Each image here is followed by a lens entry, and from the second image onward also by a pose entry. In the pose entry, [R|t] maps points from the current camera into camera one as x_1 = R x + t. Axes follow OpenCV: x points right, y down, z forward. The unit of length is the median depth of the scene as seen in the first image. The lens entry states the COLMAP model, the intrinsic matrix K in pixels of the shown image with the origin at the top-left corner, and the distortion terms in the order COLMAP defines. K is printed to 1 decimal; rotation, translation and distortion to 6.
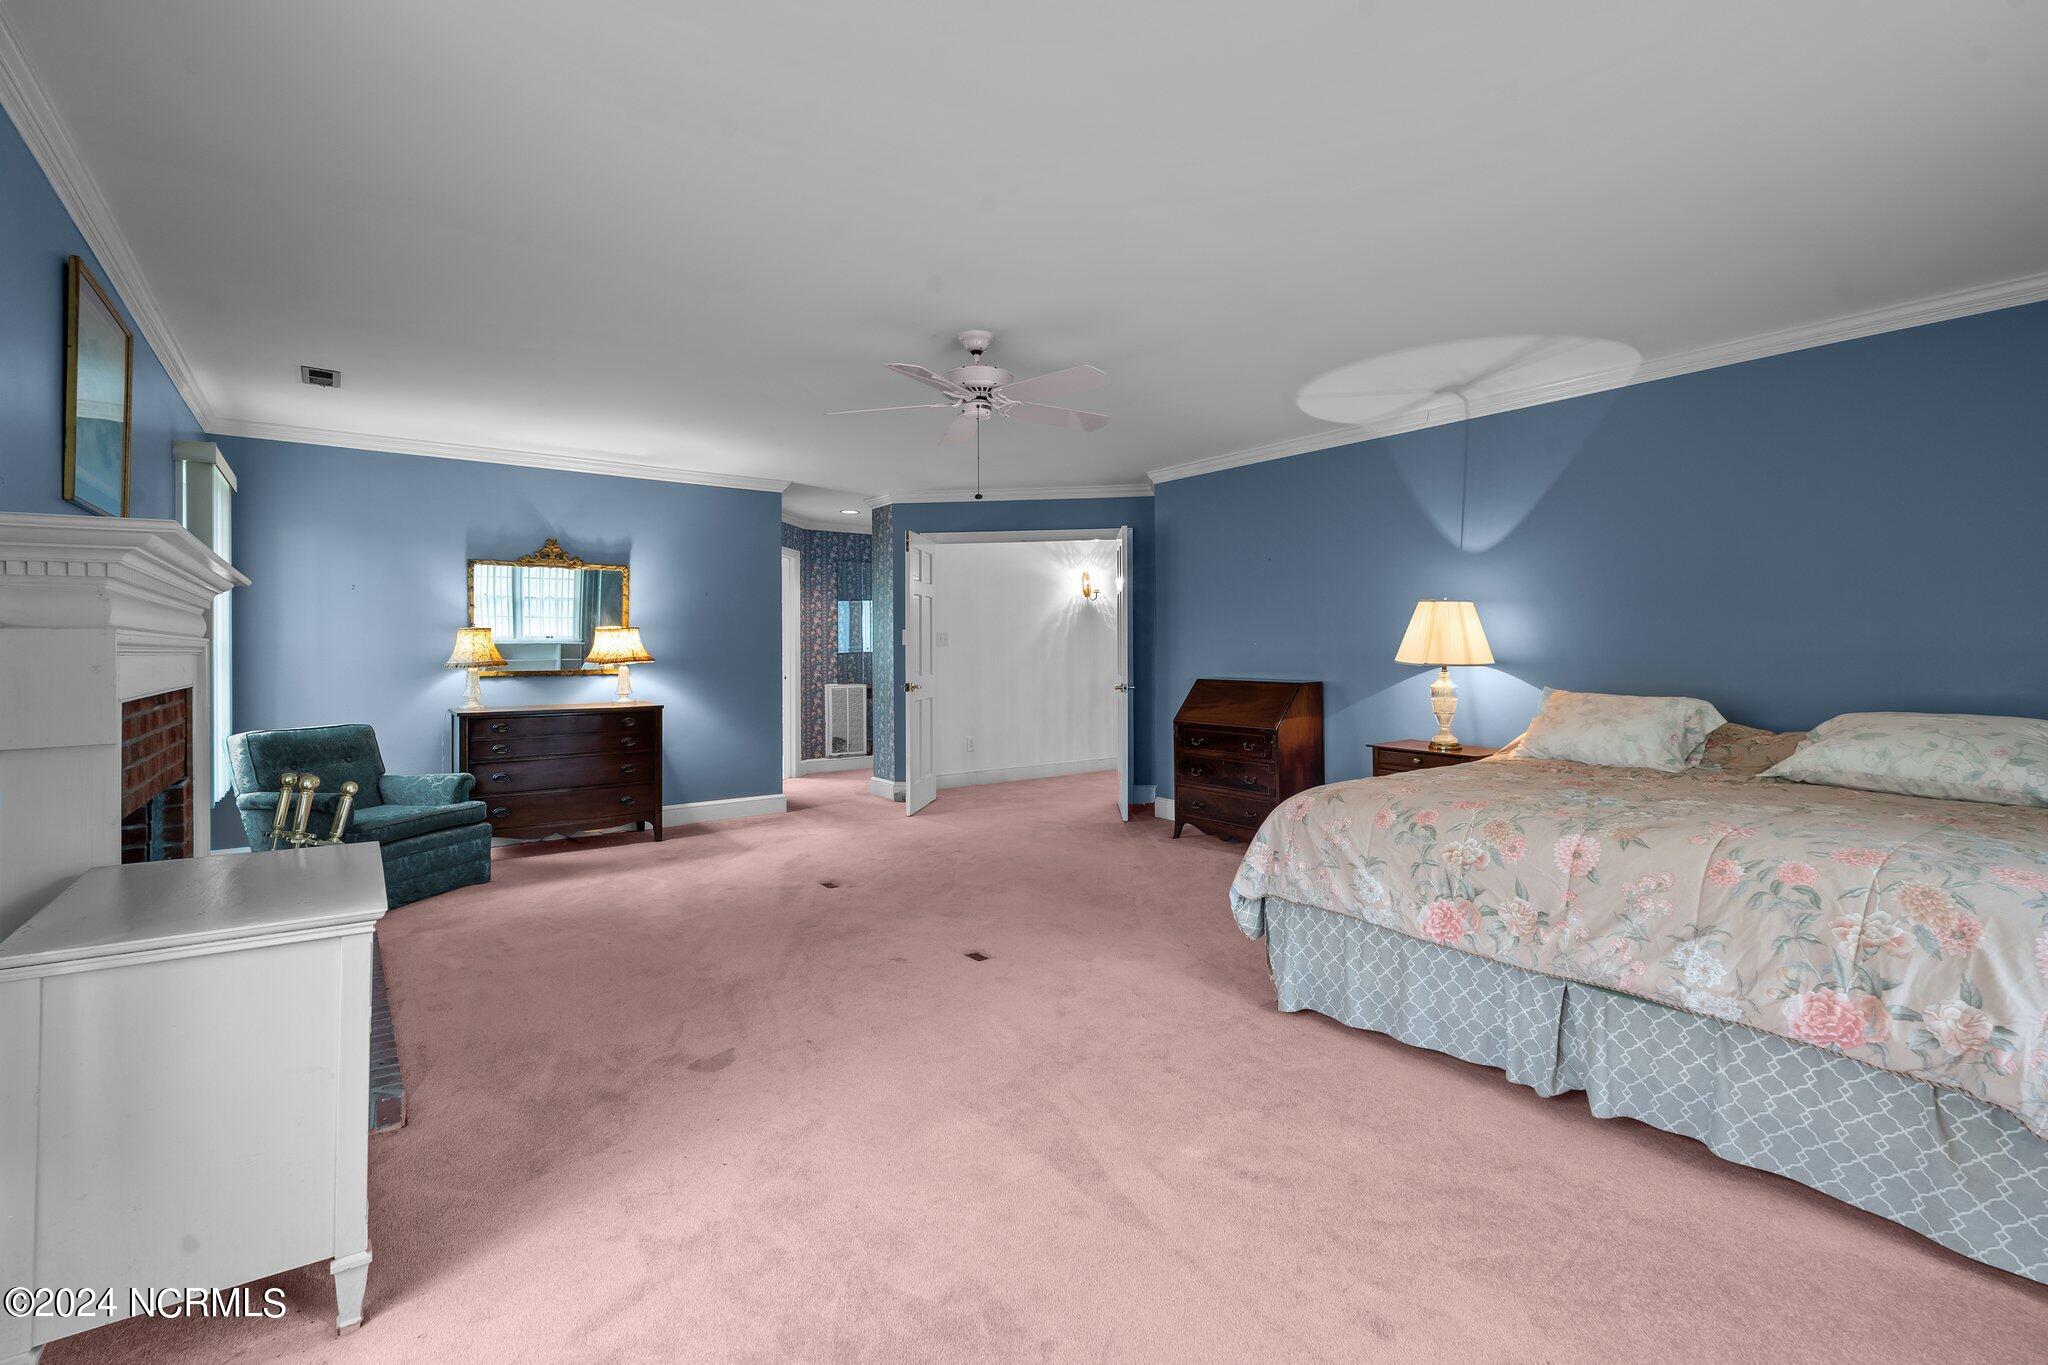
lens RADIAL K [[918.8, 0, 1023.8], [0, 918.8, 666.1], [0, 0, 1]] dist [-0.000126, 0.000073]
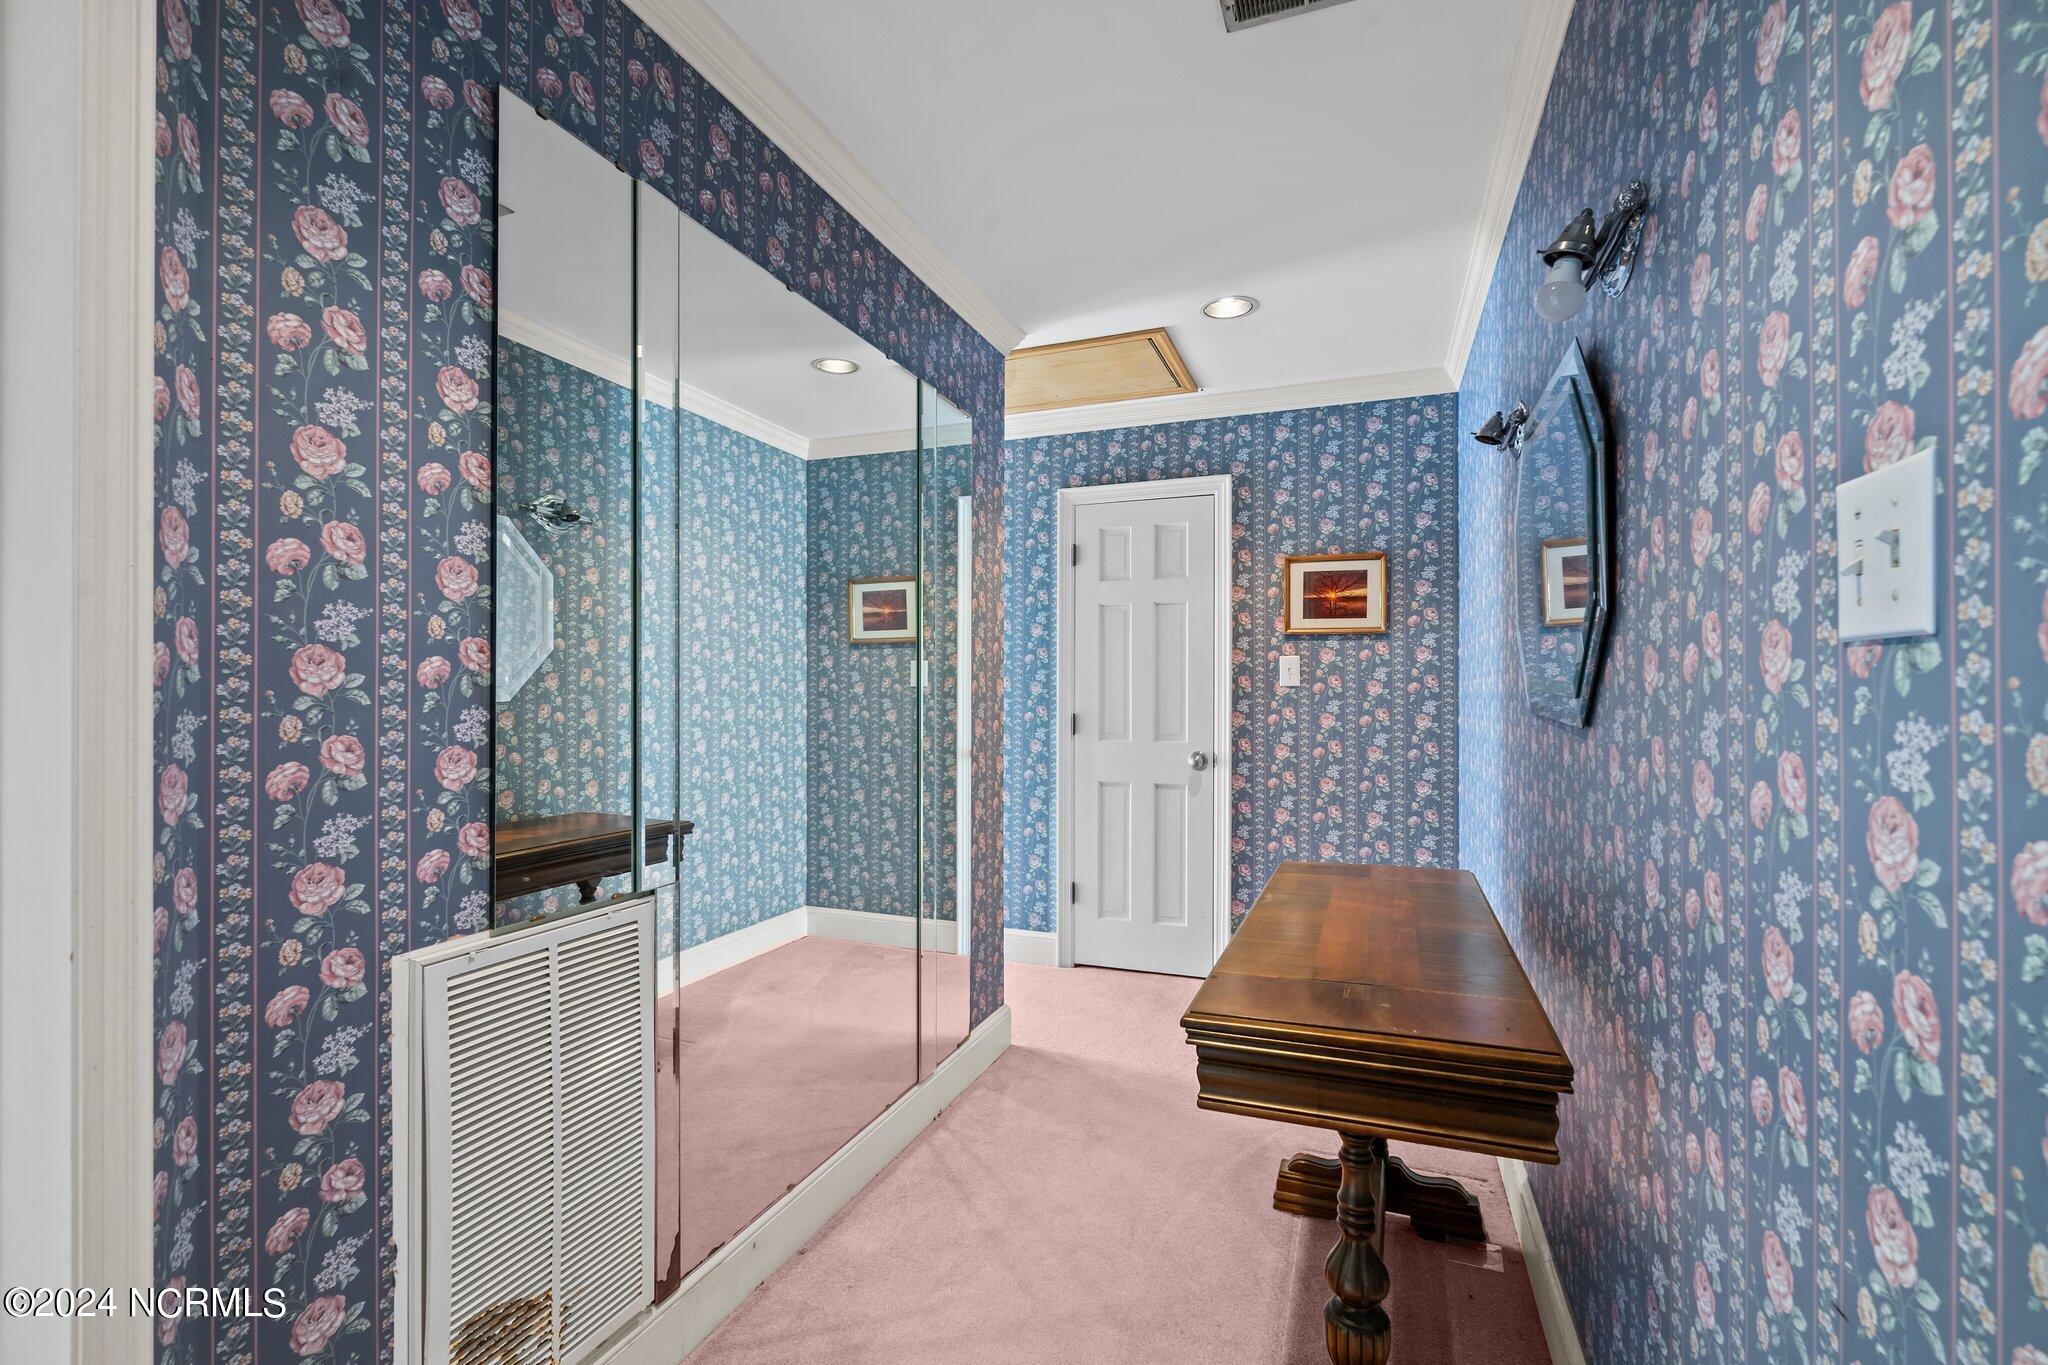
lens RADIAL K [[918.8, 0, 1024.6], [0, 918.8, 682.5], [0, 0, 1]] dist [-0.000126, 0.000073]
pose [[0.843048, 0.003112, 0.537830, -0.211799], [0.002359, 0.999952, -0.009483, -0.017850], [-0.537833, 0.009264, 0.843000, 0.843998]]
